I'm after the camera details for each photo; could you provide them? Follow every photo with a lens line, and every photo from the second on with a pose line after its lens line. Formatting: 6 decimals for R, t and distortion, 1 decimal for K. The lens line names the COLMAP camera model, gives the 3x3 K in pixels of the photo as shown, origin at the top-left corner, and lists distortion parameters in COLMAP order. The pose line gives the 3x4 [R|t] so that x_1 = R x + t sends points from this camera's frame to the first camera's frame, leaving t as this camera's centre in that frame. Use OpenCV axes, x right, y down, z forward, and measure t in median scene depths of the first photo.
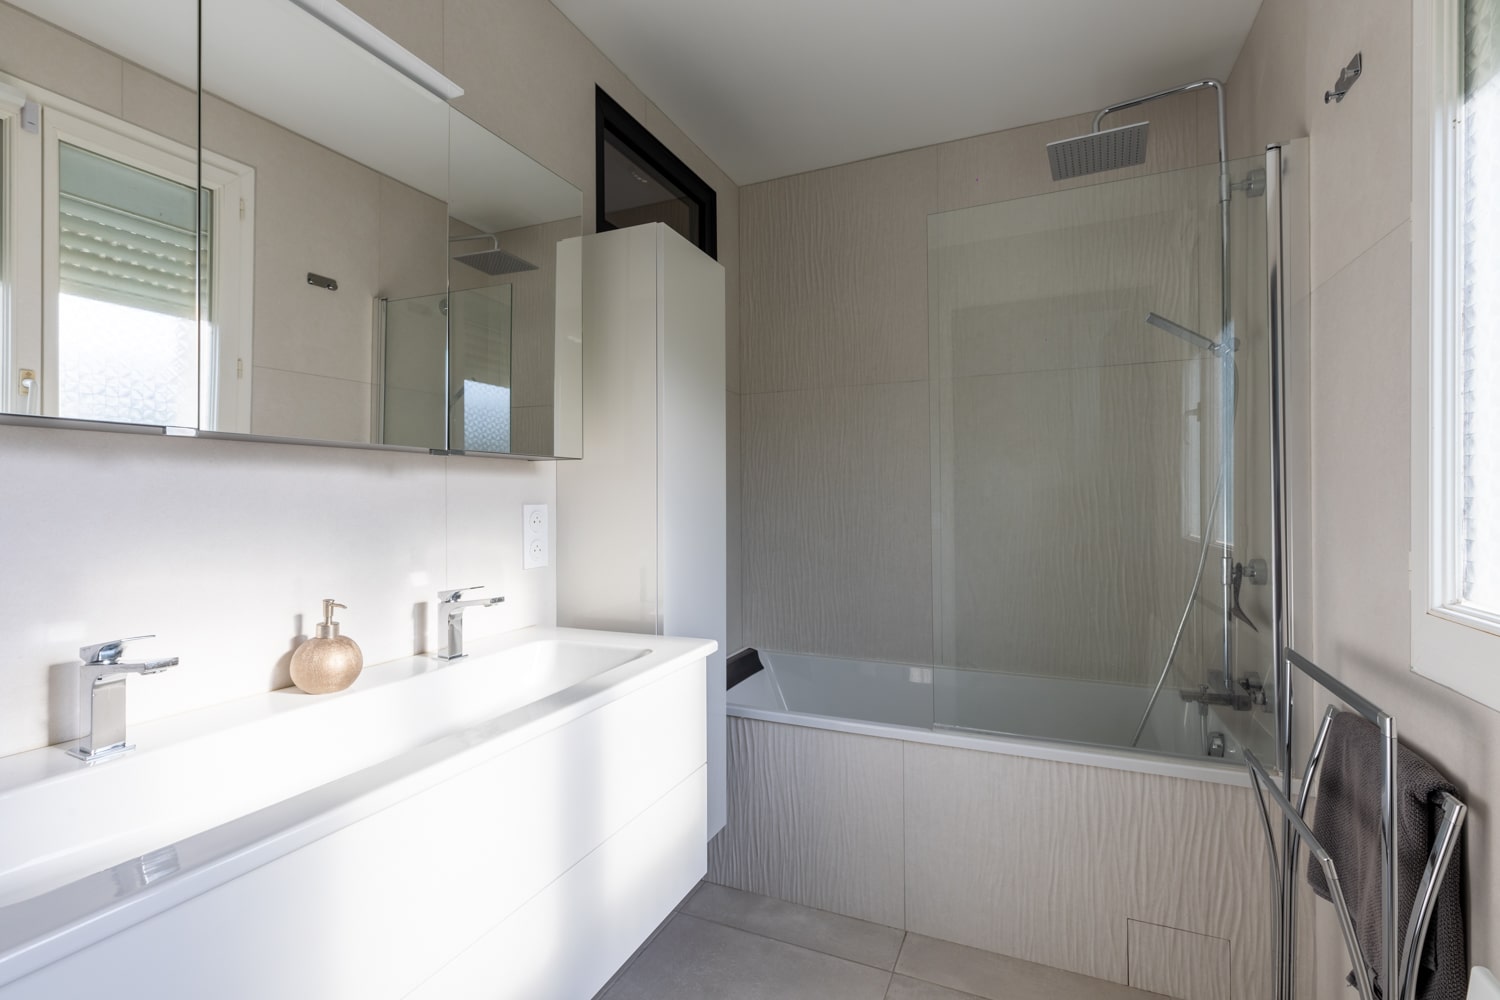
lens RADIAL K [[663.5, 0, 743.6], [0, 663.5, 495.3], [0, 0, 1]] dist [0.003441, -0.000125]
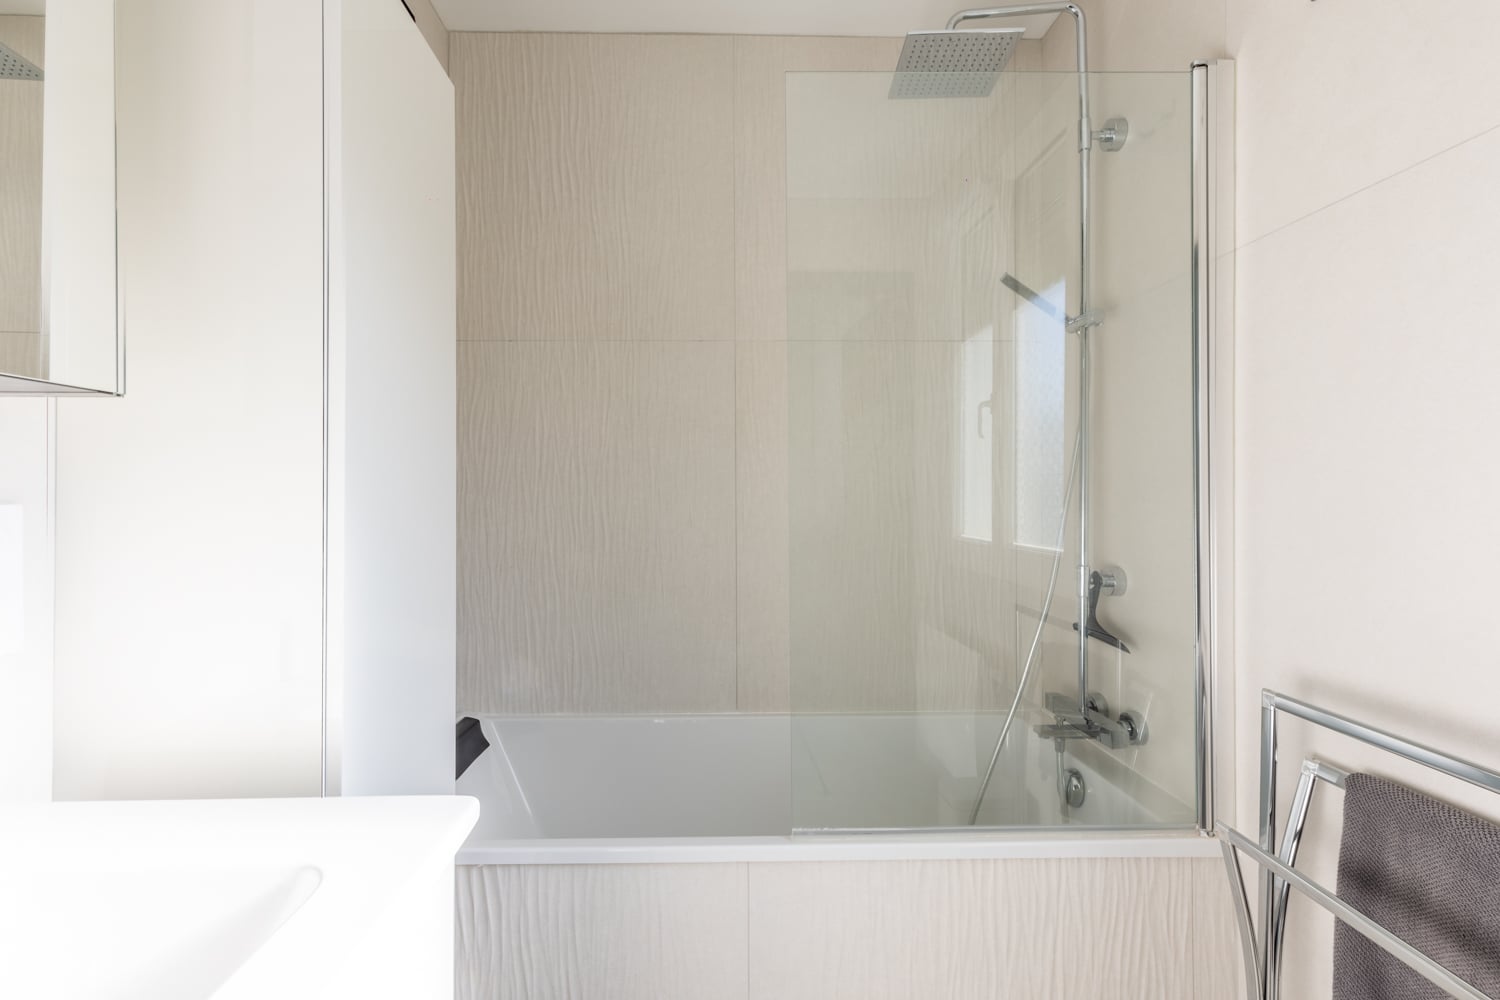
lens RADIAL K [[795.3, 0, 801.2], [0, 795.3, 499.6], [0, 0, 1]] dist [-0.007122, -0.001216]
pose [[0.908014, 0.003802, 0.418922, -0.047001], [-0.007547, 0.999945, 0.007282, 0.004182], [-0.418871, -0.009774, 0.907993, 0.298440]]
